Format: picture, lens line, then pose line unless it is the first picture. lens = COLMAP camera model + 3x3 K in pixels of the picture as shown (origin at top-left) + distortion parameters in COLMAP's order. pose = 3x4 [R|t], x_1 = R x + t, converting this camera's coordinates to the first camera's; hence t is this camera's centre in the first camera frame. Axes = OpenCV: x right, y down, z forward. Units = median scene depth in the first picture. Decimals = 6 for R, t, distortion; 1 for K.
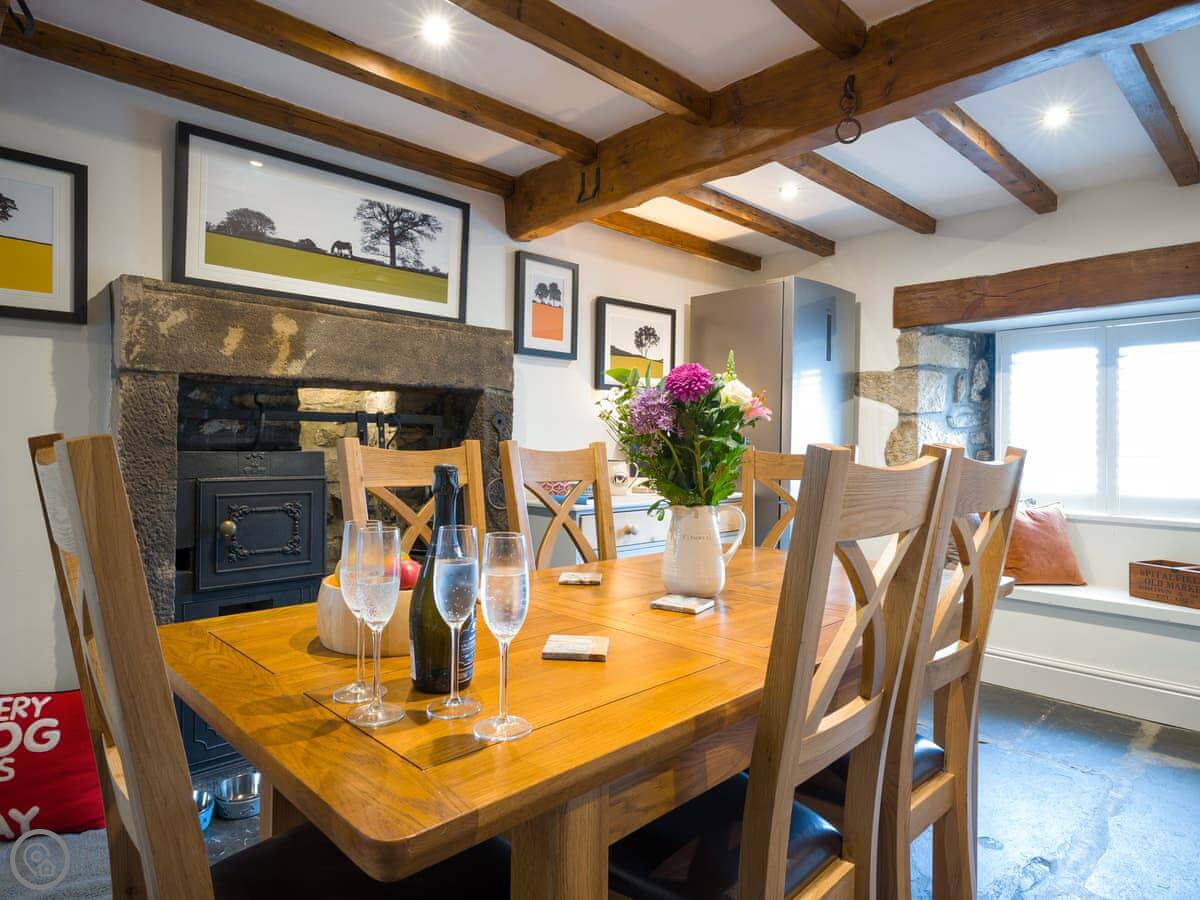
lens RADIAL K [[727.3, 0, 599.4], [0, 727.3, 522.7], [0, 0, 1]] dist [0.000682, -0.003624]
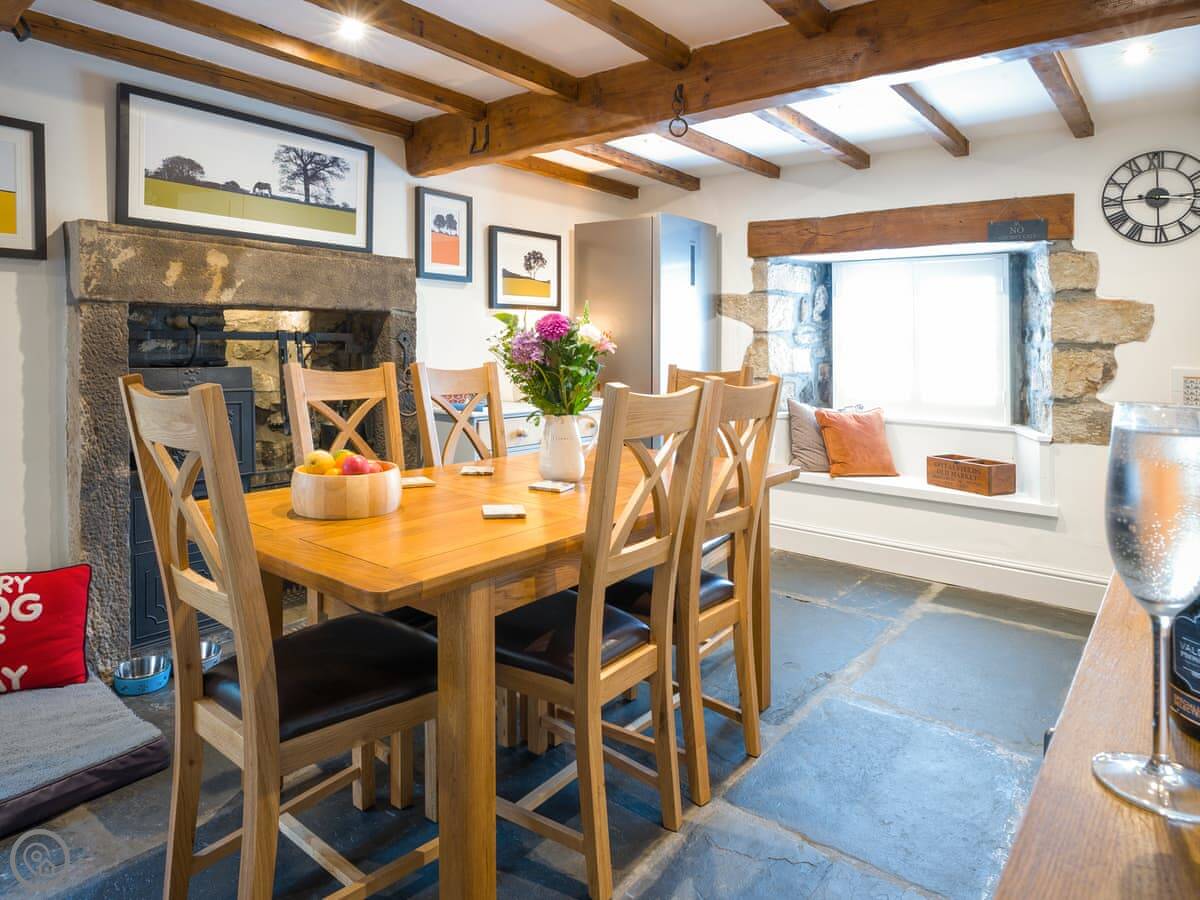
lens RADIAL K [[800.3, 0, 609.0], [0, 800.3, 480.5], [0, 0, 1]] dist [0.002947, -0.005306]
pose [[0.991125, -0.014719, 0.132119, 0.013498], [0.005523, 0.997553, 0.069699, -0.003301], [-0.132821, -0.068351, 0.988780, -0.344948]]
